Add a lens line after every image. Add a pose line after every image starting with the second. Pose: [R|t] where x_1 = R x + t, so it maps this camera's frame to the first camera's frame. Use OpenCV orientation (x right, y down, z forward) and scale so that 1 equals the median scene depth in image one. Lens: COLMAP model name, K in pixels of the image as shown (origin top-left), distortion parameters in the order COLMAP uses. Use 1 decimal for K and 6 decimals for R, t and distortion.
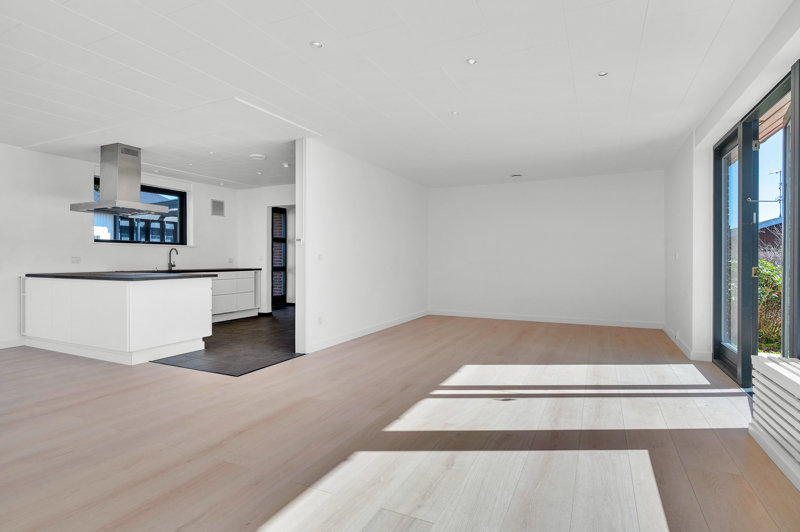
lens RADIAL K [[411.6, 0, 400.1], [0, 411.6, 258.9], [0, 0, 1]] dist [-0.002021, 0.000128]
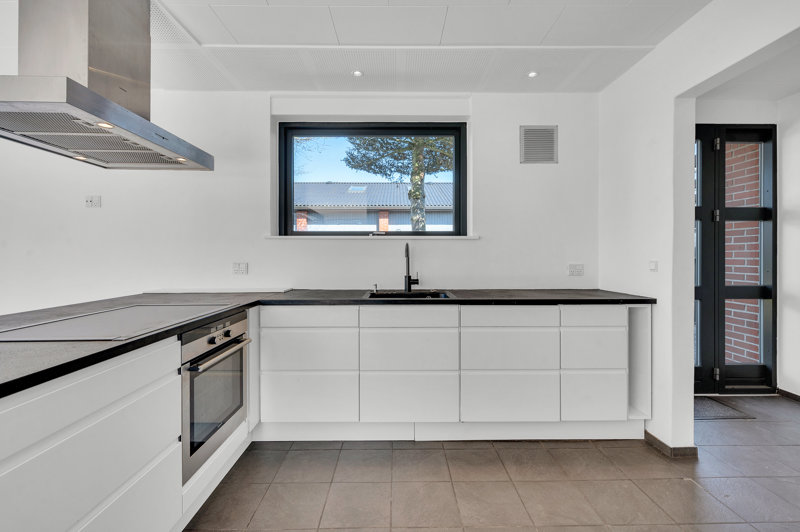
lens RADIAL K [[352.8, 0, 405.9], [0, 352.8, 254.0], [0, 0, 1]] dist [-0.000795, 0.000303]
pose [[0.446036, -0.003499, -0.895008, -0.191730], [0.001789, 0.999994, -0.003017, -0.011990], [0.895013, -0.000256, 0.446039, 0.758435]]
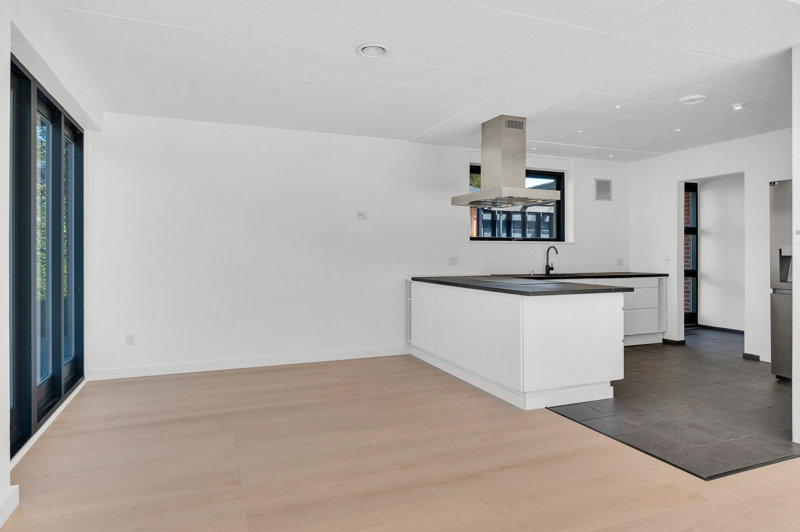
lens RADIAL K [[491.8, 0, 400.8], [0, 491.8, 251.9], [0, 0, 1]] dist [0.001329, 0.000001]
pose [[0.741786, -0.001284, -0.670636, -0.129878], [0.000448, 0.999999, -0.001420, -0.012879], [0.670637, 0.000753, 0.741786, 0.113530]]
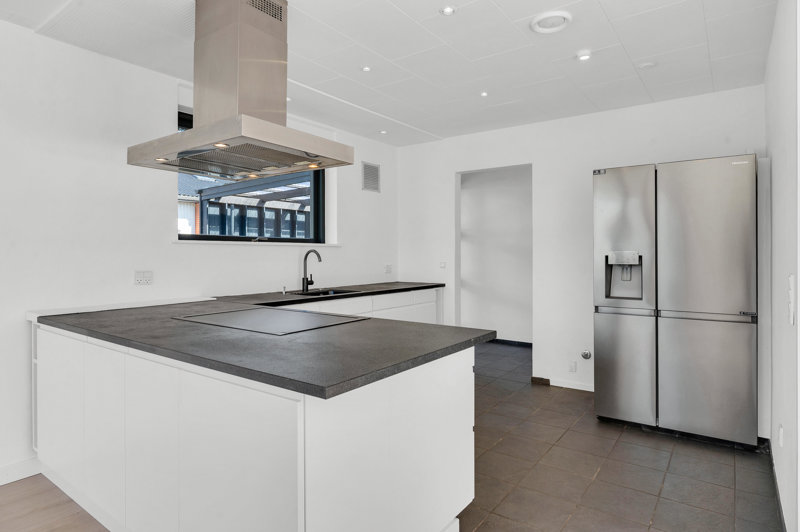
lens RADIAL K [[457.9, 0, 400.6], [0, 457.9, 251.8], [0, 0, 1]] dist [-0.000516, 0.000868]
pose [[0.983963, -0.001732, -0.178365, -0.306379], [0.001319, 0.999996, -0.002432, -0.020111], [0.178368, 0.002158, 0.983961, 0.405118]]
